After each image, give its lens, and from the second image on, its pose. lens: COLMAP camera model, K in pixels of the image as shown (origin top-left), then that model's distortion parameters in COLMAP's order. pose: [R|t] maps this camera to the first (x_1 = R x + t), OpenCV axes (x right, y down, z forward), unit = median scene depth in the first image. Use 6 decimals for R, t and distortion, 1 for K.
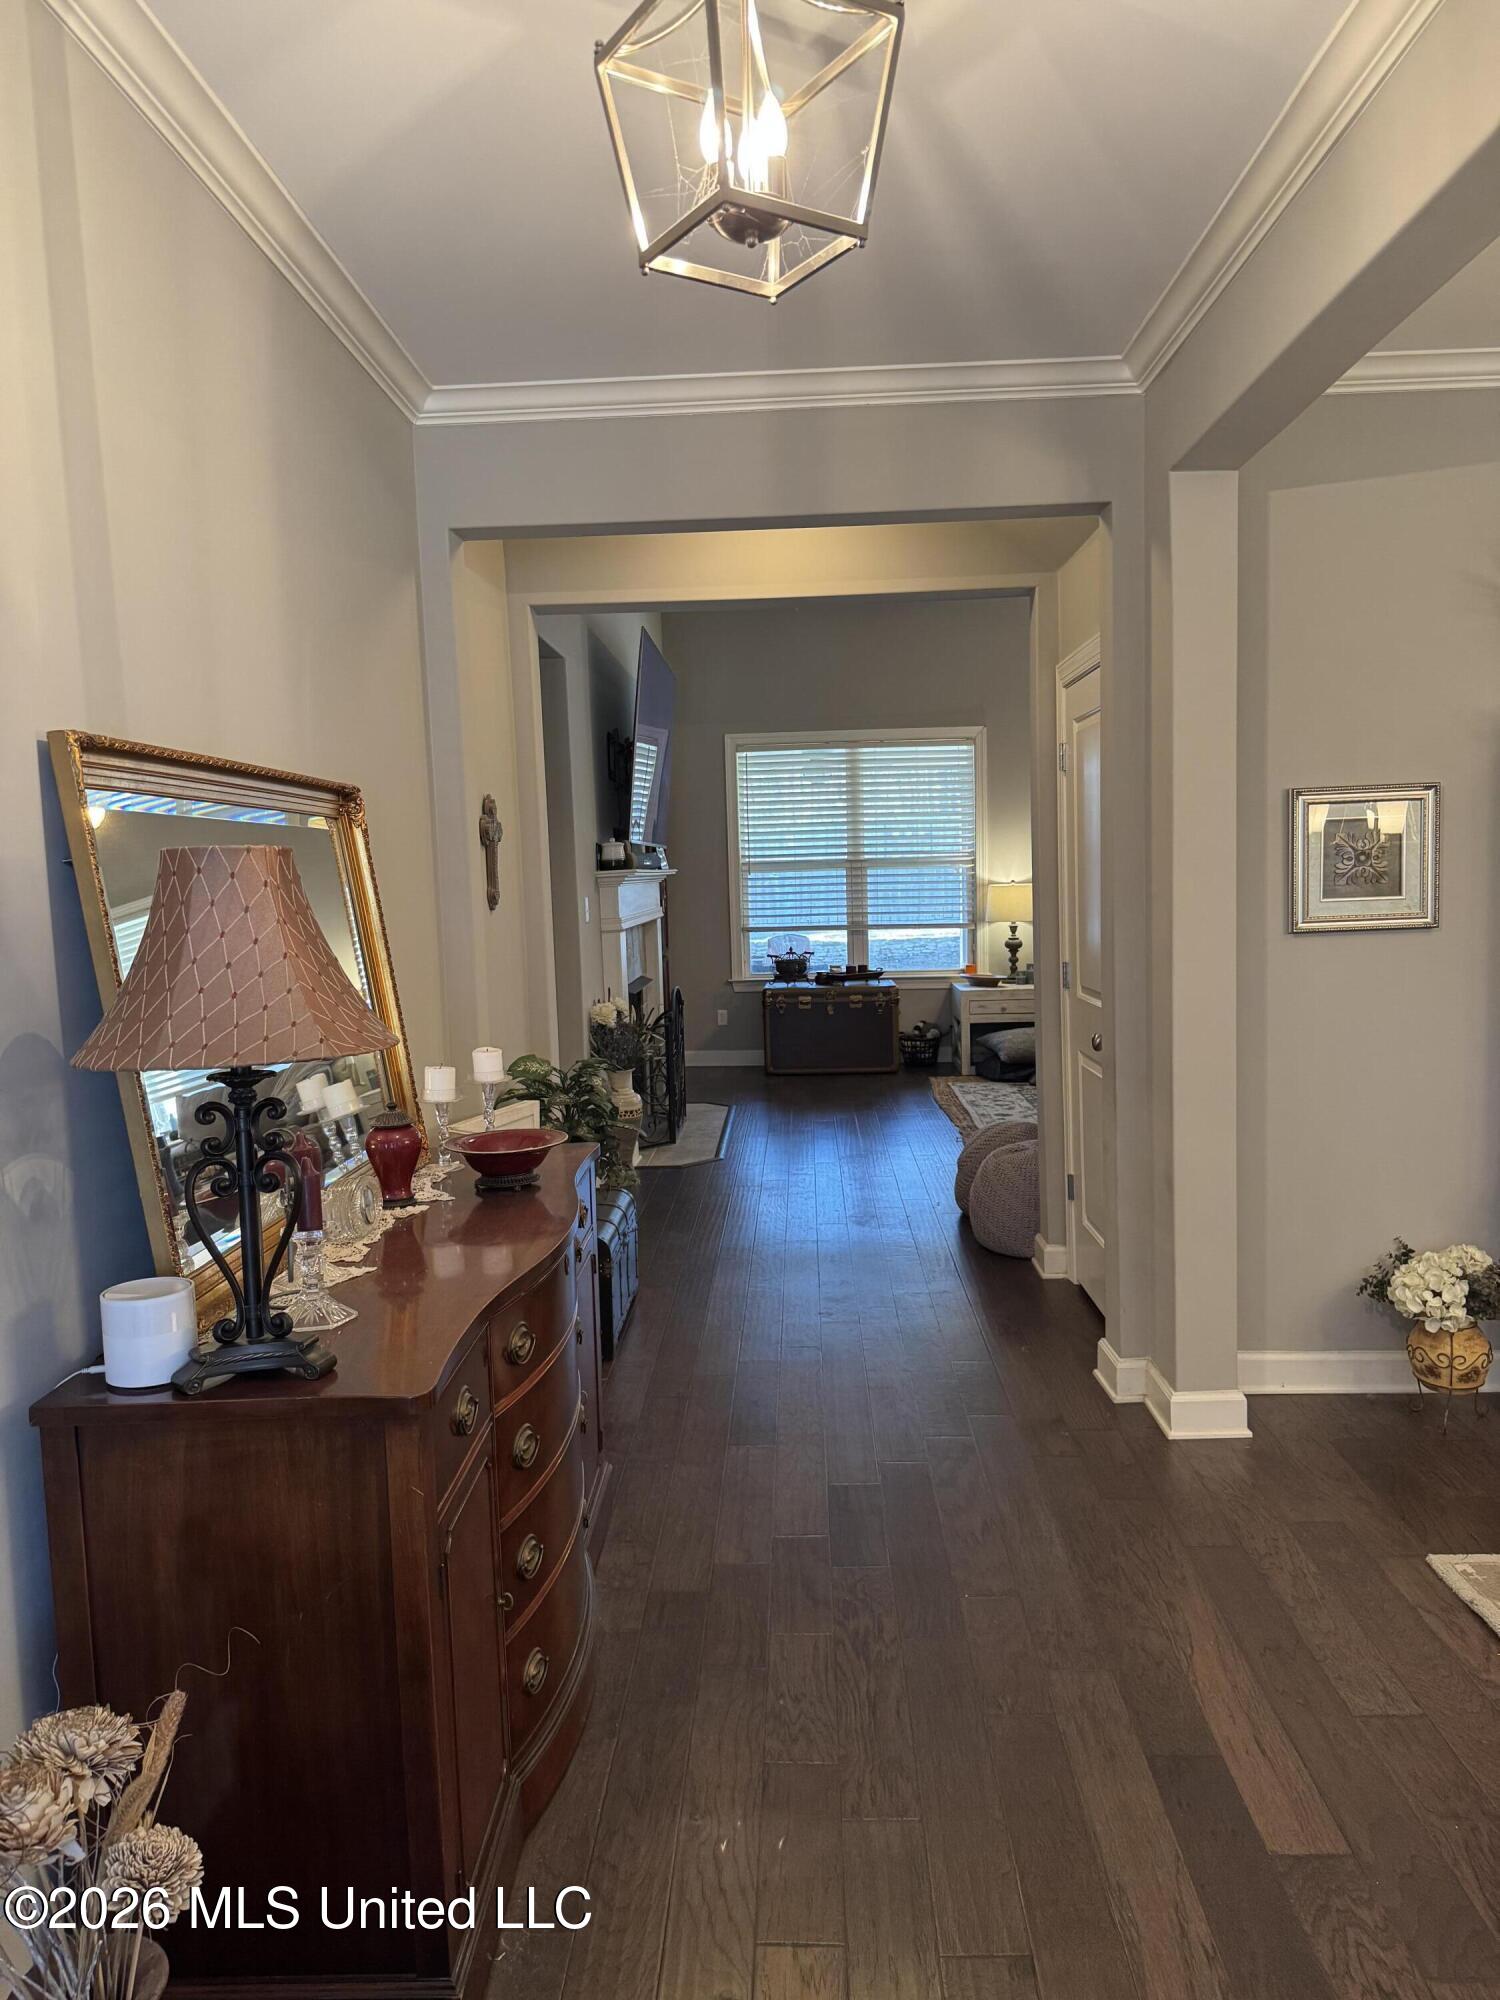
lens RADIAL K [[1384.6, 0, 757.9], [0, 1384.6, 999.6], [0, 0, 1]] dist [0.134565, -0.196865]
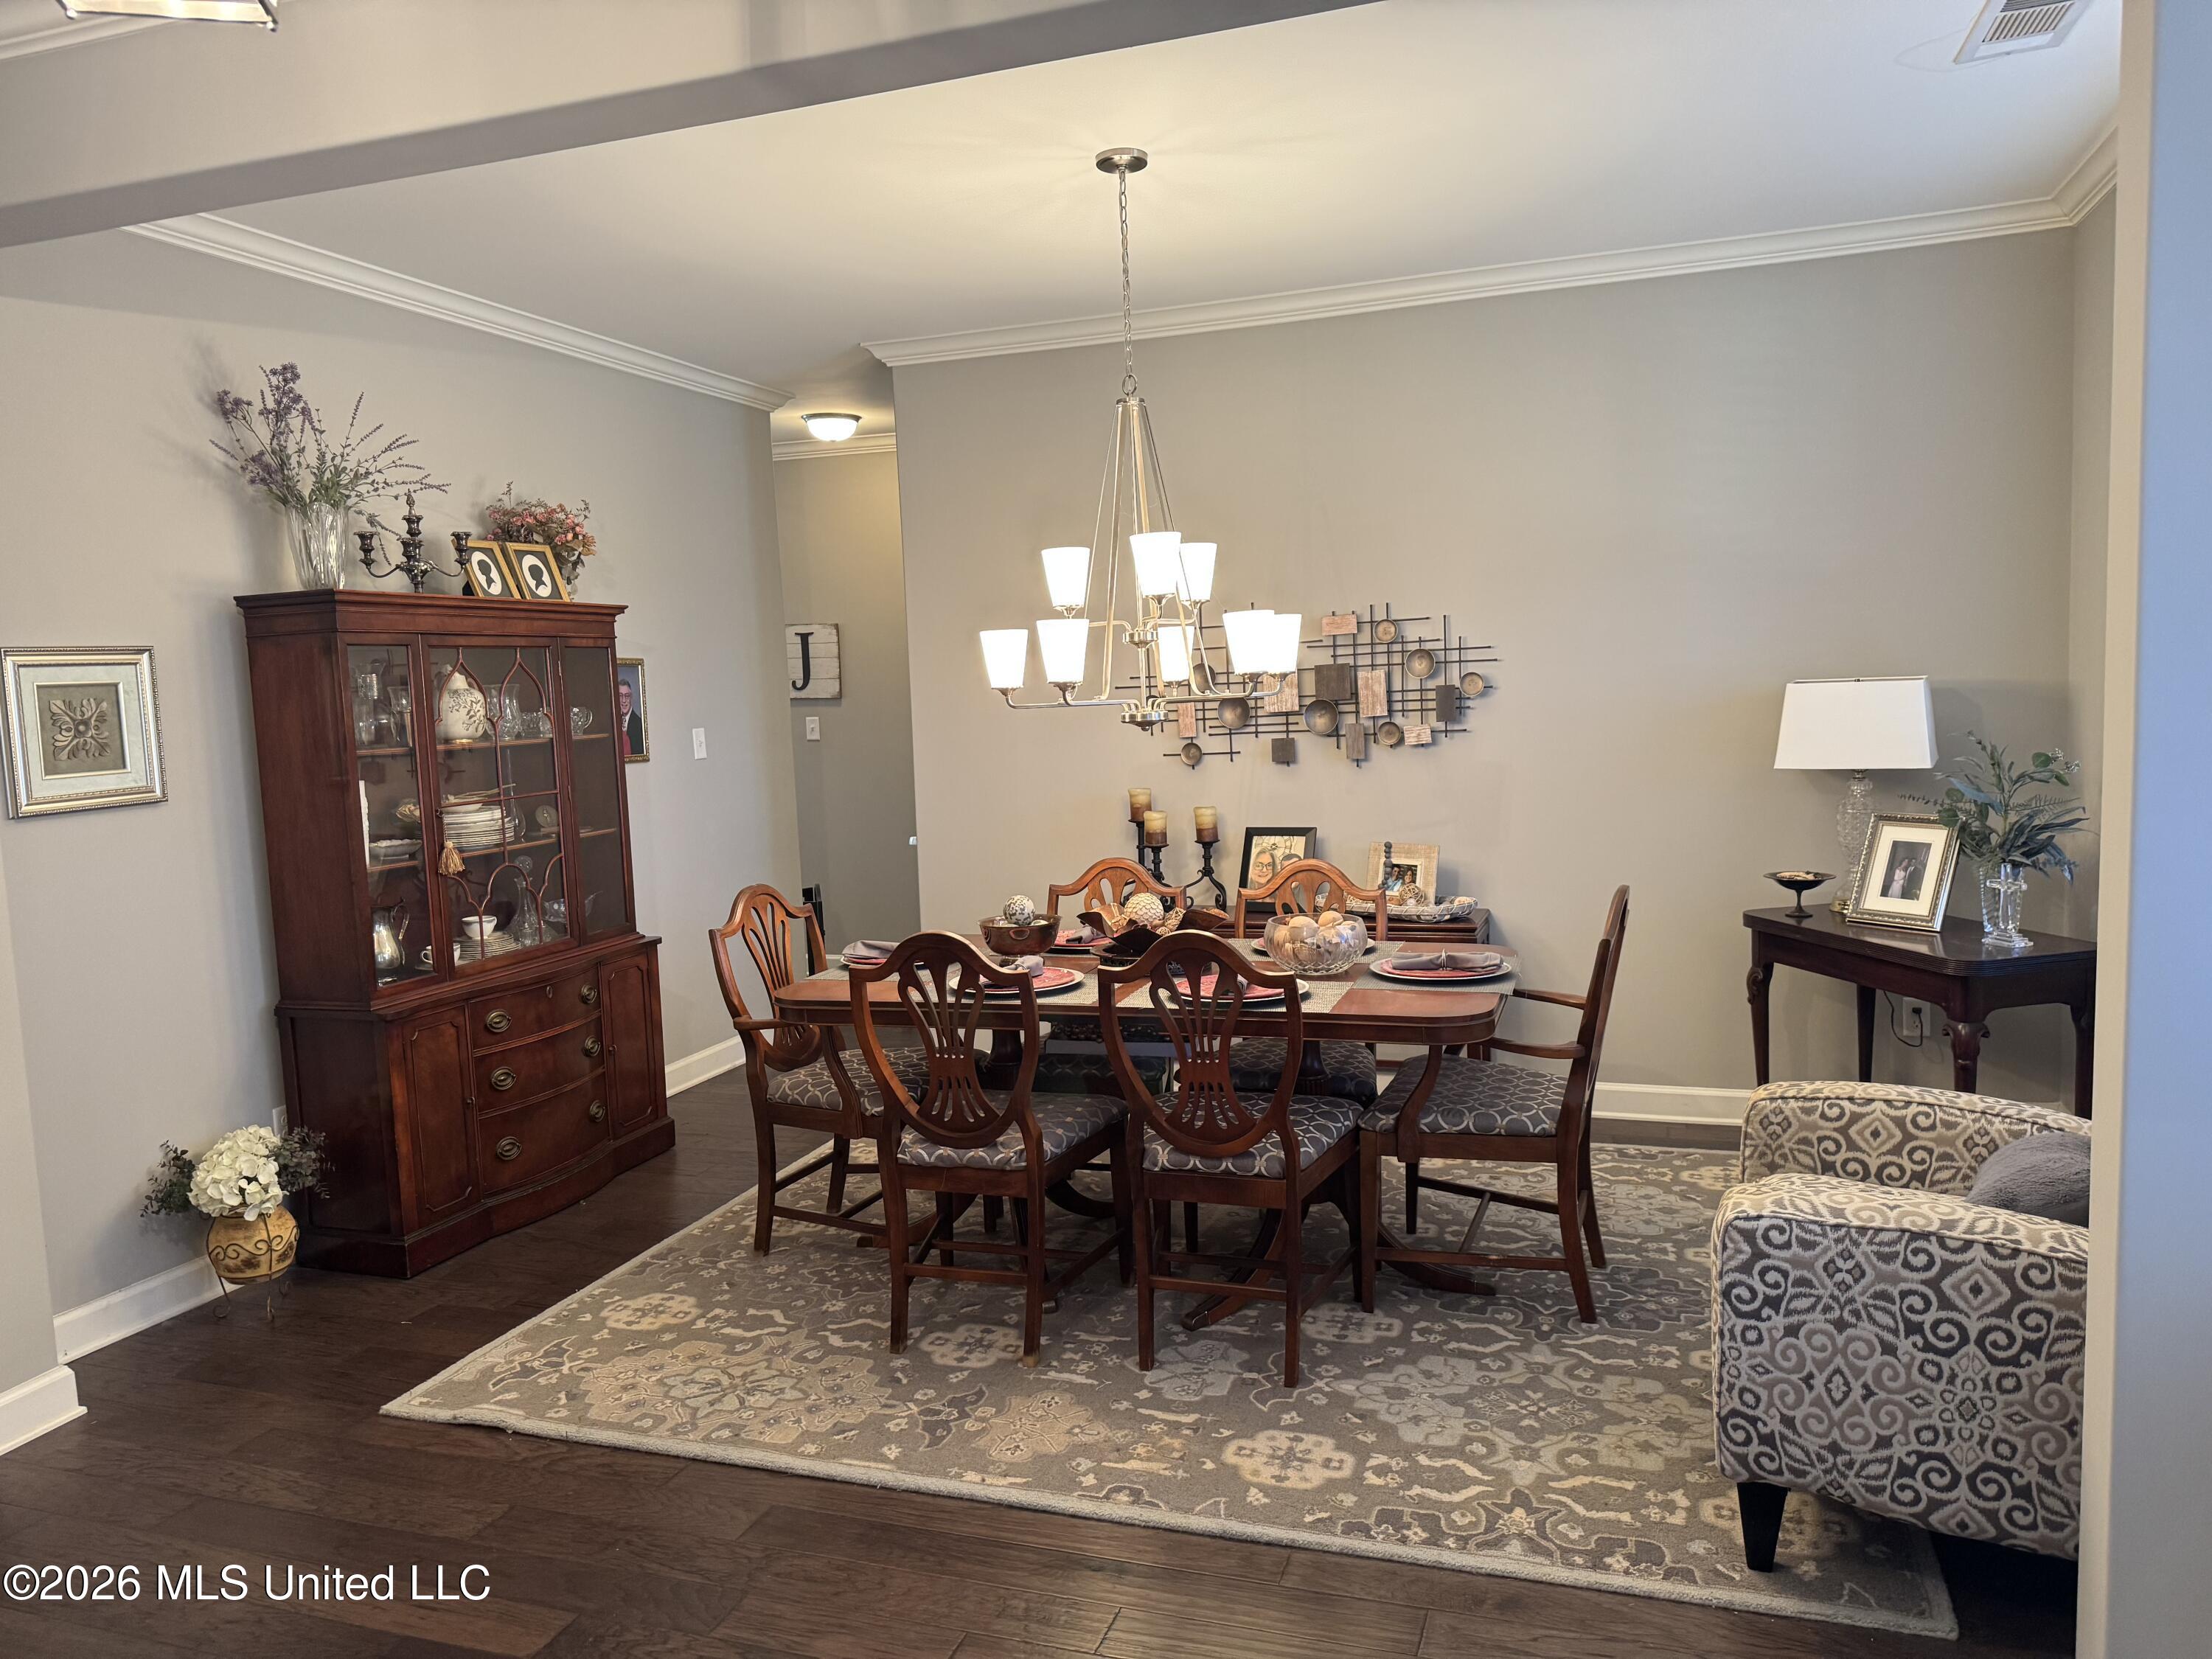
lens RADIAL K [[1531.4, 0, 1107.1], [0, 1531.4, 840.1], [0, 0, 1]] dist [0.134565, -0.196865]
pose [[0.308304, -0.083217, 0.947641, -0.310625], [0.120941, 0.991512, 0.047723, -0.000094], [-0.943569, 0.099895, 0.315751, 0.092041]]
